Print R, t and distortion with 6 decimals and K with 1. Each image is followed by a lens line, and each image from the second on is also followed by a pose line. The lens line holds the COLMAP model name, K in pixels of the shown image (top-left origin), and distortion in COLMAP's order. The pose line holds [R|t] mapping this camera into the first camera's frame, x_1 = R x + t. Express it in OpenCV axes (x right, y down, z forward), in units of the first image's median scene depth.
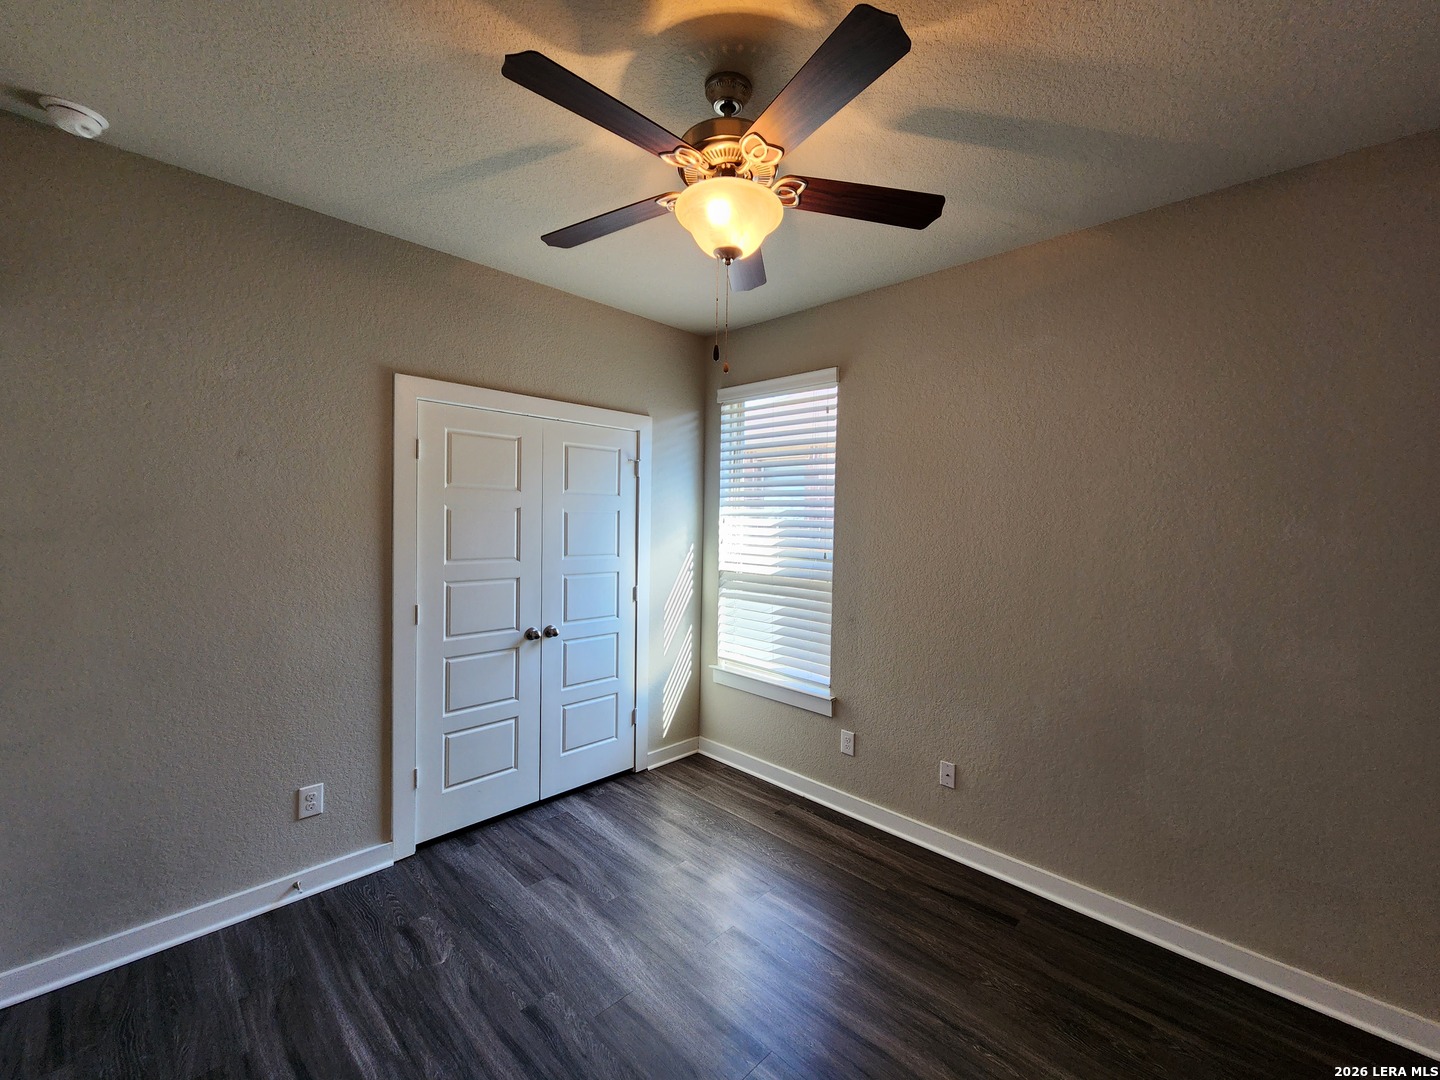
lens RADIAL K [[578.5, 0, 758.3], [0, 578.5, 528.5], [0, 0, 1]] dist [-0.001435, -0.000430]
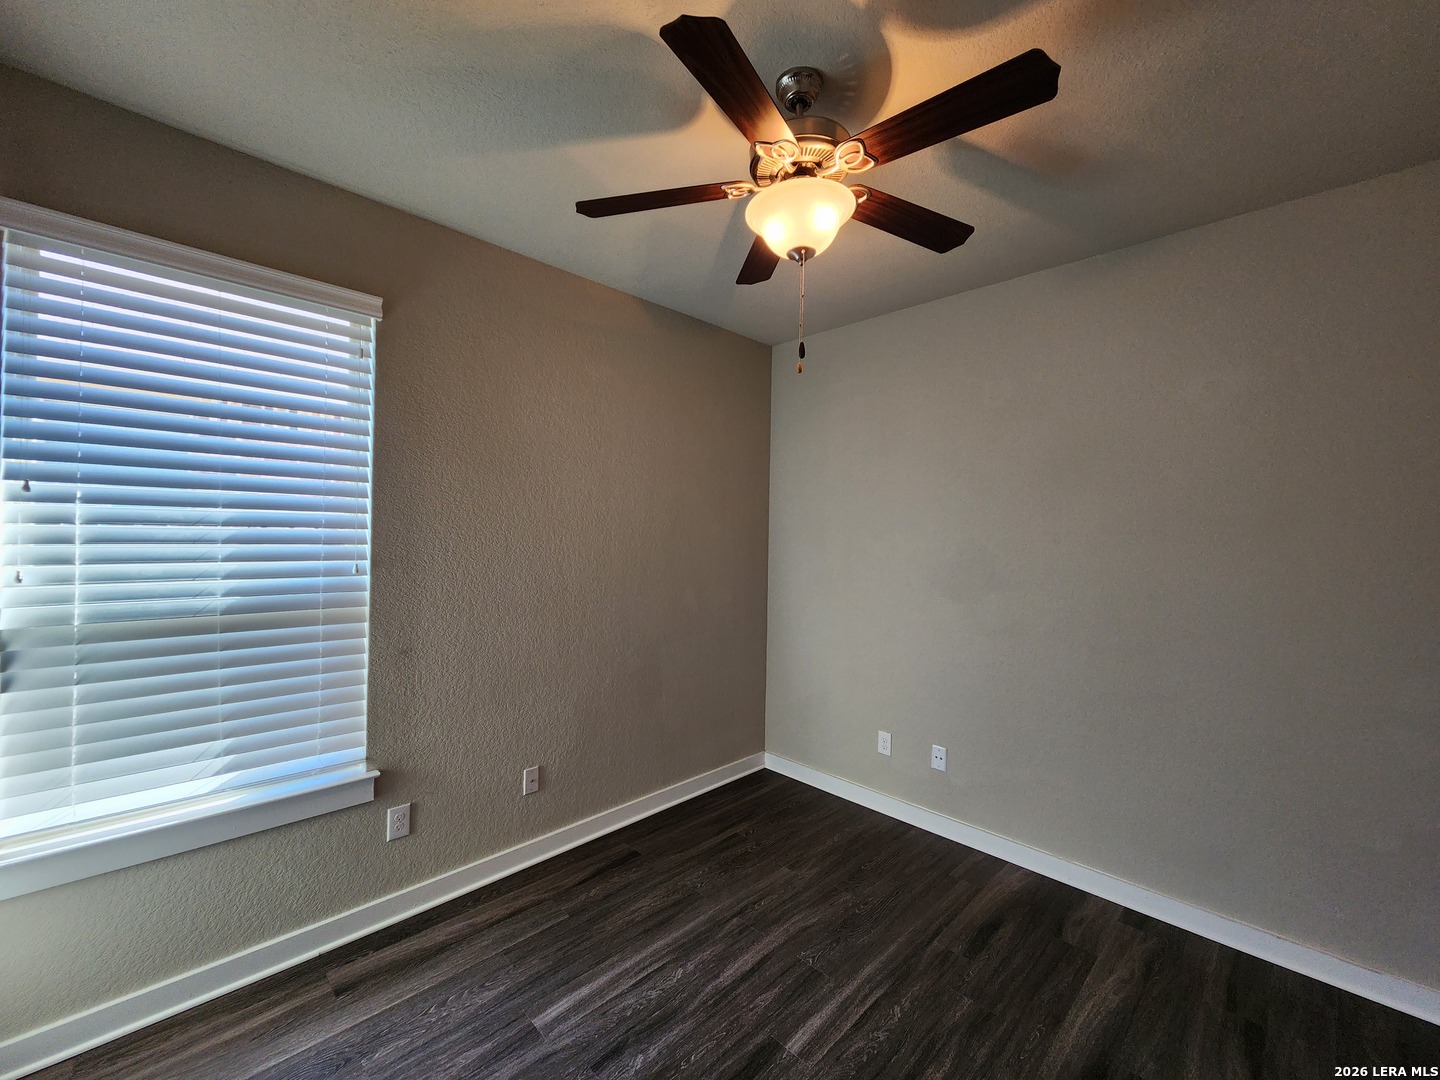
lens RADIAL K [[571.9, 0, 718.2], [0, 571.9, 530.1], [0, 0, 1]] dist [-0.000033, -0.000240]
pose [[0.068340, -0.016408, 0.997527, -0.642322], [0.000752, 0.999865, 0.016395, -0.011914], [-0.997662, -0.000370, 0.068343, 0.662824]]
